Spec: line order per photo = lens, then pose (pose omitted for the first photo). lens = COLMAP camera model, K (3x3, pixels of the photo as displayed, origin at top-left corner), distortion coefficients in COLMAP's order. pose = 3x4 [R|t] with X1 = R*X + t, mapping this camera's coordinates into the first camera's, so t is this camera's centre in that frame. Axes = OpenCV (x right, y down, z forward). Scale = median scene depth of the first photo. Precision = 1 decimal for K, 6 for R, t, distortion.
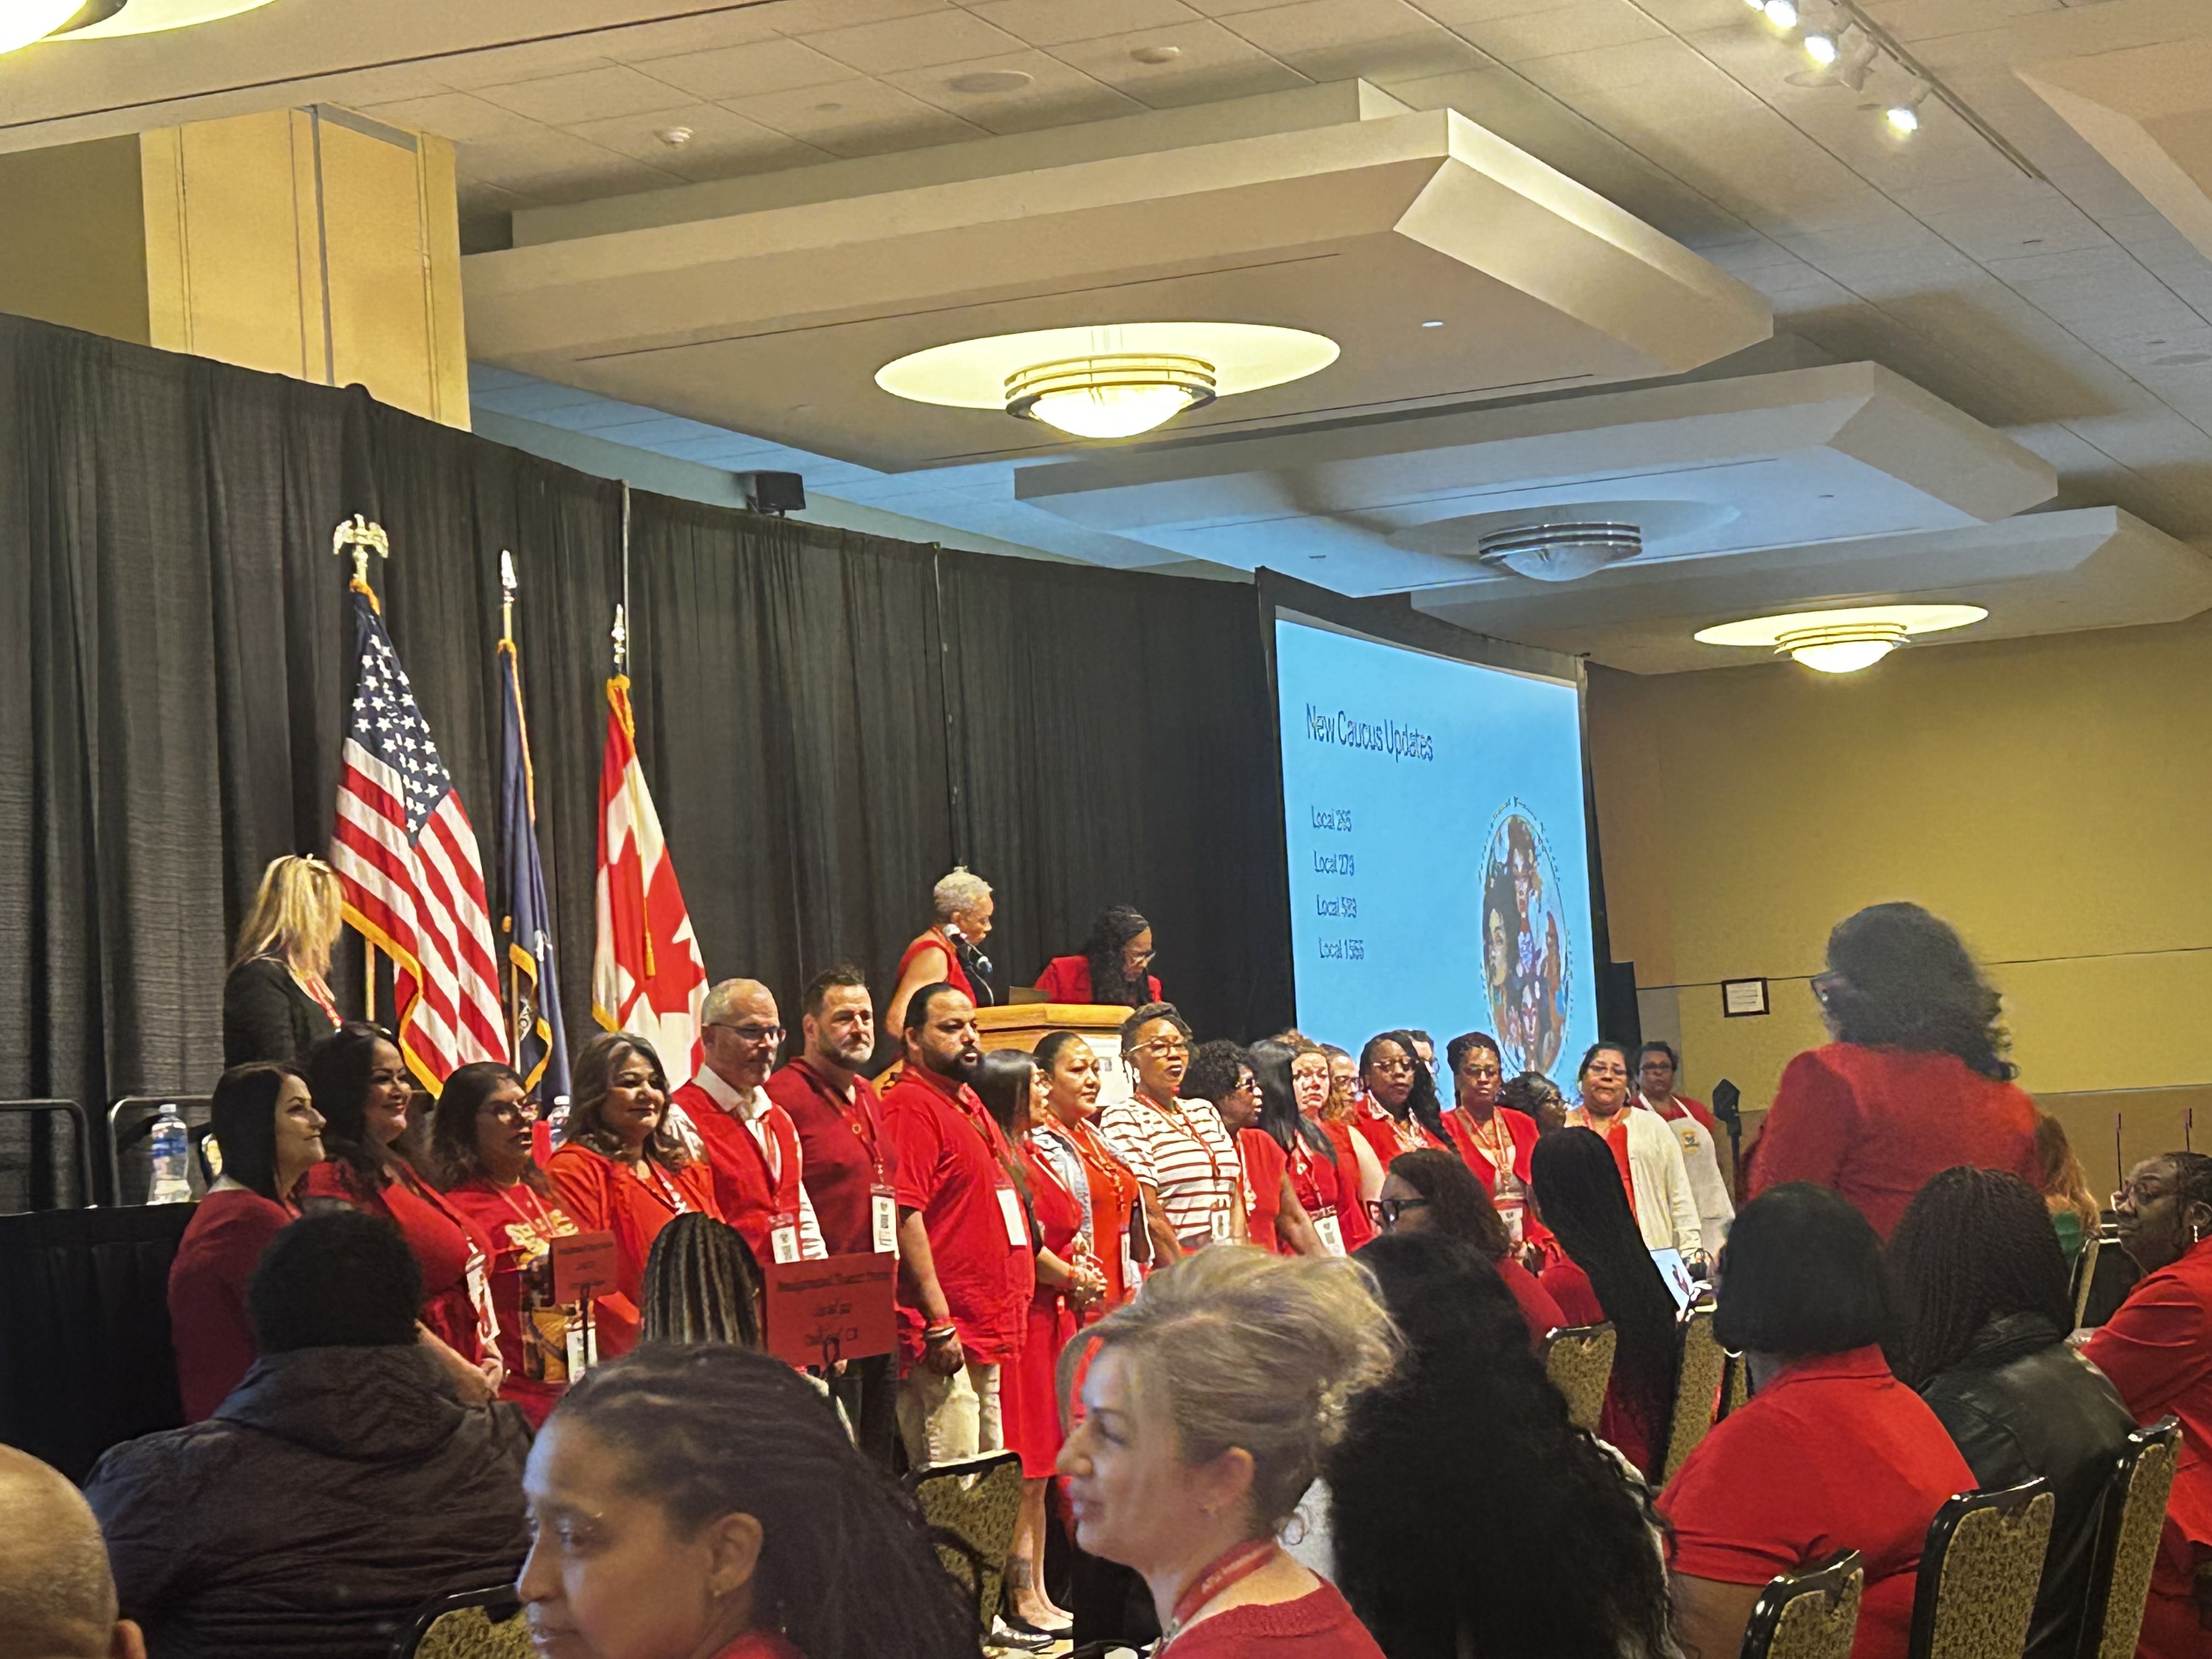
lens RADIAL K [[4760.4, 0, 1109.0], [0, 4760.4, 850.6], [0, 0, 1]] dist [0.194851, 0.000000]
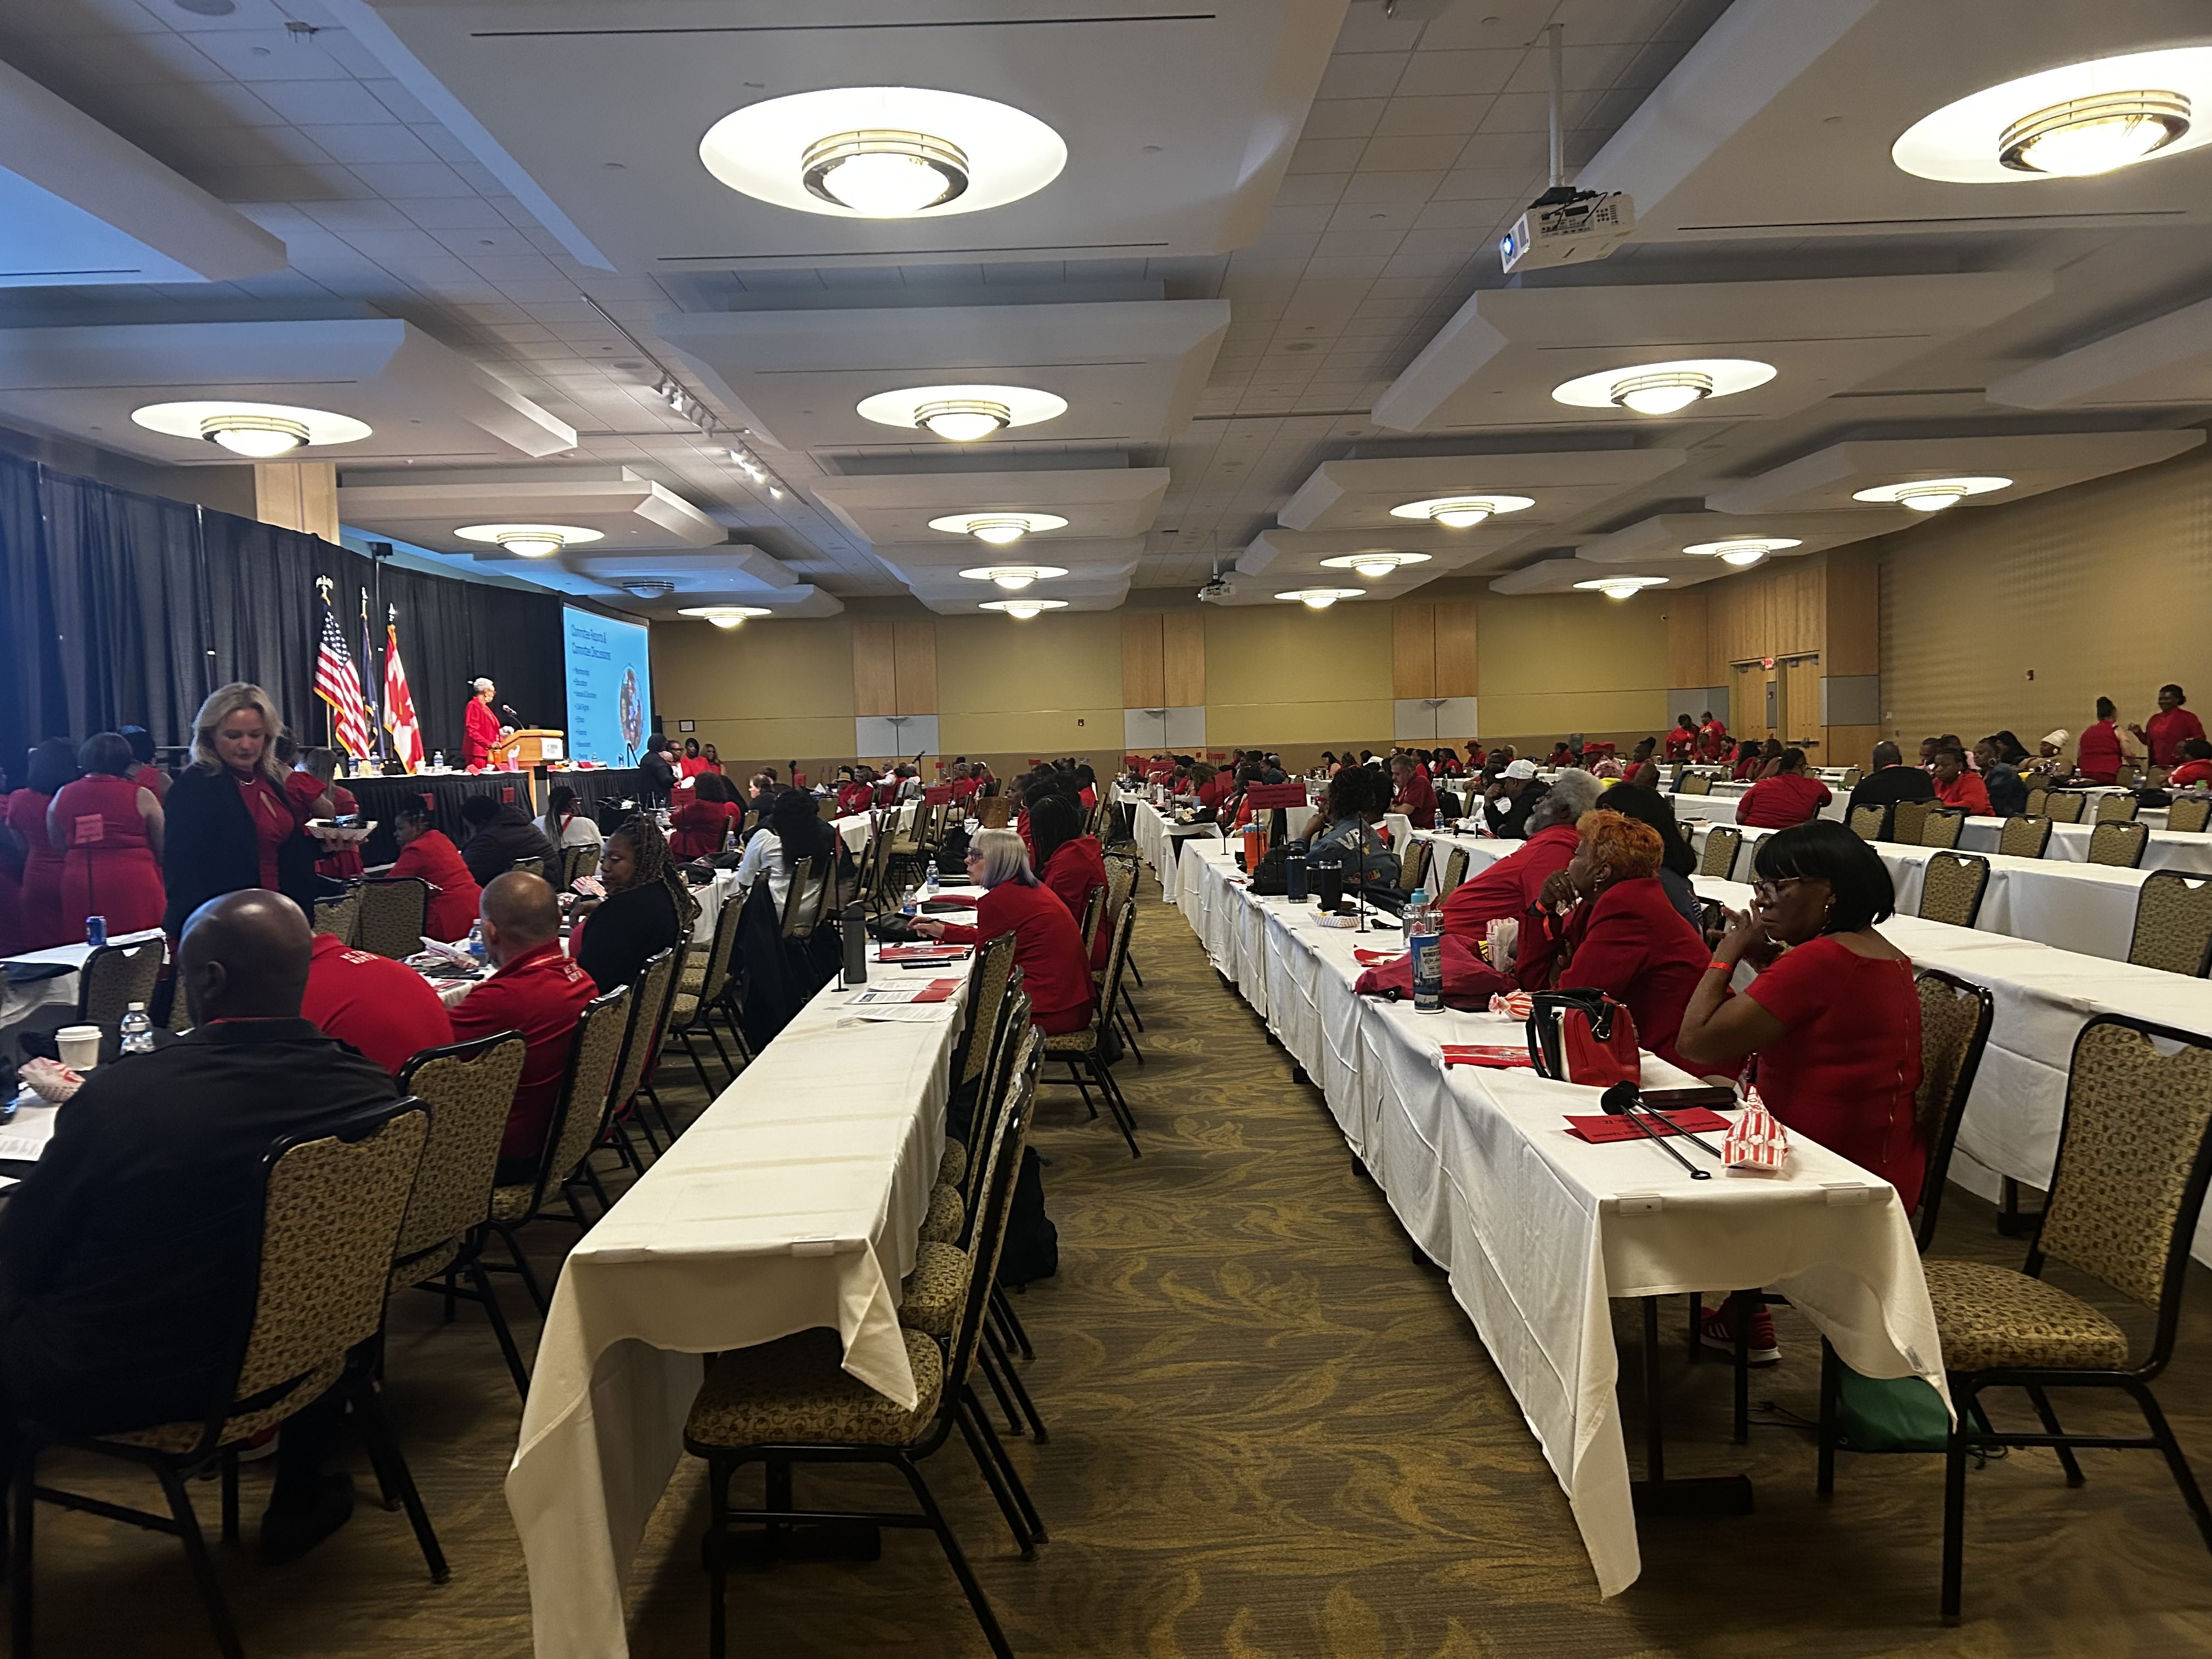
lens RADIAL K [[1669.3, 0, 1100.7], [0, 1669.3, 830.4], [0, 0, 1]] dist [-0.005036, -0.000978]
pose [[0.921989, 0.021879, 0.386598, -0.080573], [-0.058582, 0.994792, 0.083410, -0.017203], [-0.382759, -0.099551, 0.918469, -0.242292]]
